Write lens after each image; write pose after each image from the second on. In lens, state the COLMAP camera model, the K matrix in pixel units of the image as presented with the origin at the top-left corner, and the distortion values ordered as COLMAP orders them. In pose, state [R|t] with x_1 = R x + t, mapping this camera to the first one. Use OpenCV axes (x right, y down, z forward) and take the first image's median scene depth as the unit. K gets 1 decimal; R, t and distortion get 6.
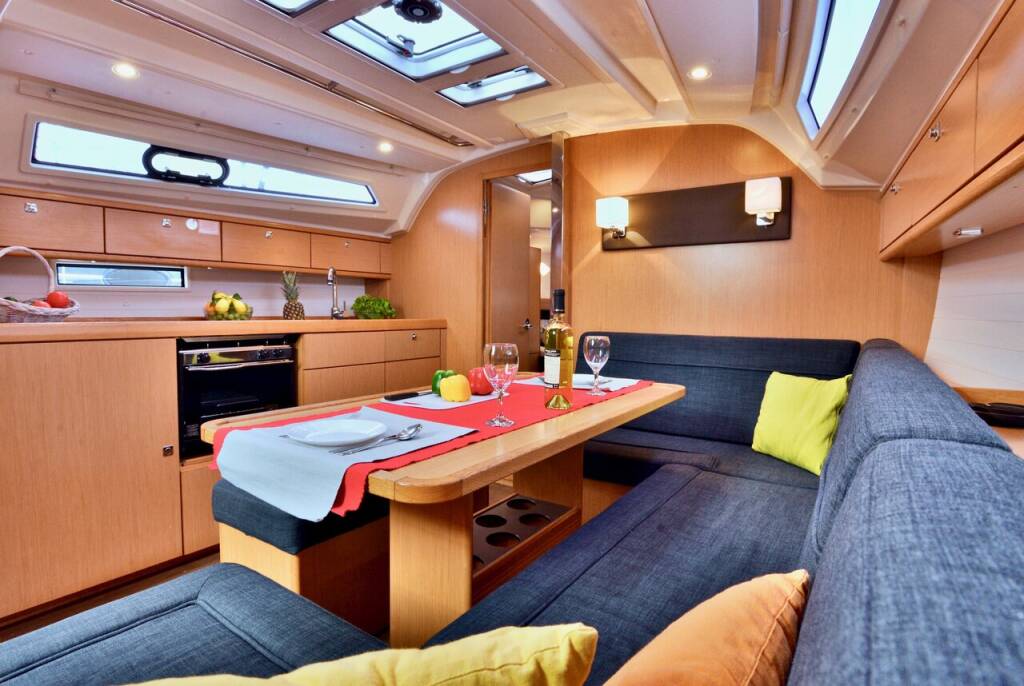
lens RADIAL K [[517.2, 0, 512.0], [0, 517.2, 343.0], [0, 0, 1]] dist [-0.000717, -0.000224]
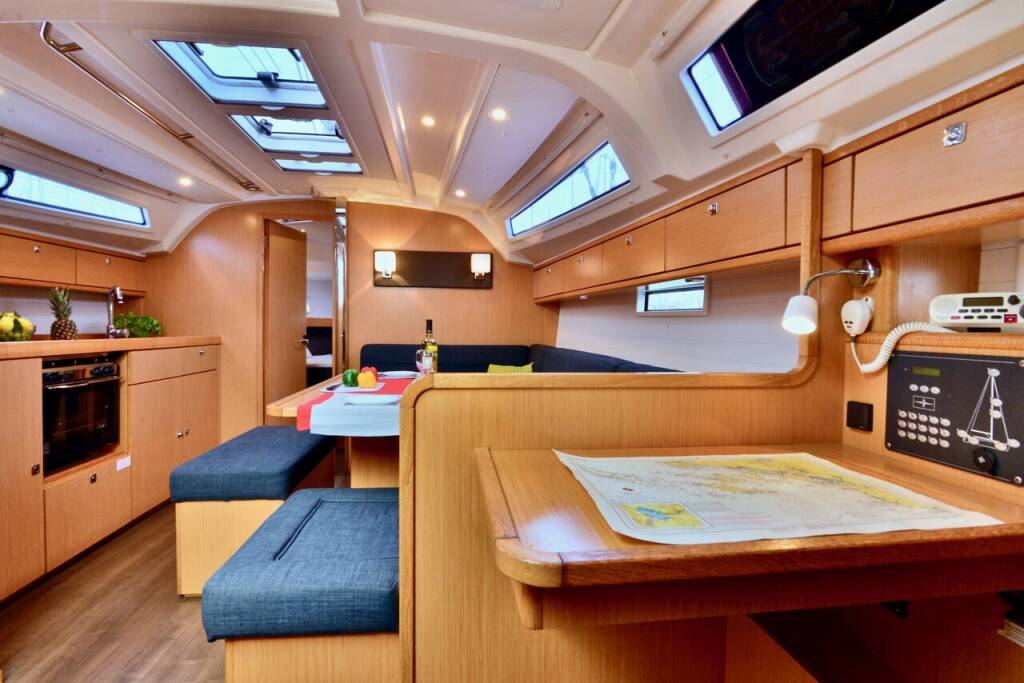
lens RADIAL K [[493.3, 0, 494.6], [0, 493.3, 342.1], [0, 0, 1]] dist [-0.019093, -0.000011]
pose [[0.764465, -0.016588, 0.644452, -0.439112], [0.035621, 0.999229, -0.016535, 0.006518], [-0.643681, 0.035596, 0.764466, -0.225931]]
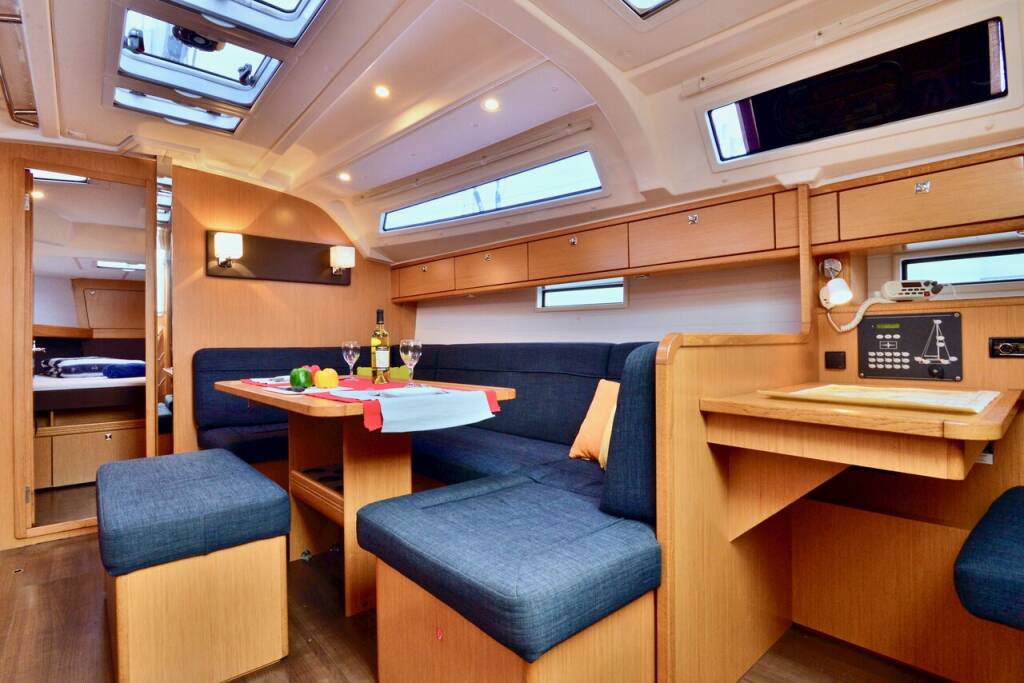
lens RADIAL K [[493.3, 0, 494.6], [0, 493.3, 342.1], [0, 0, 1]] dist [-0.019093, -0.000011]
pose [[0.277275, -0.006190, 0.960771, -0.669083], [0.074525, 0.997105, -0.015083, 0.025246], [-0.957896, 0.075784, 0.276934, 0.130237]]
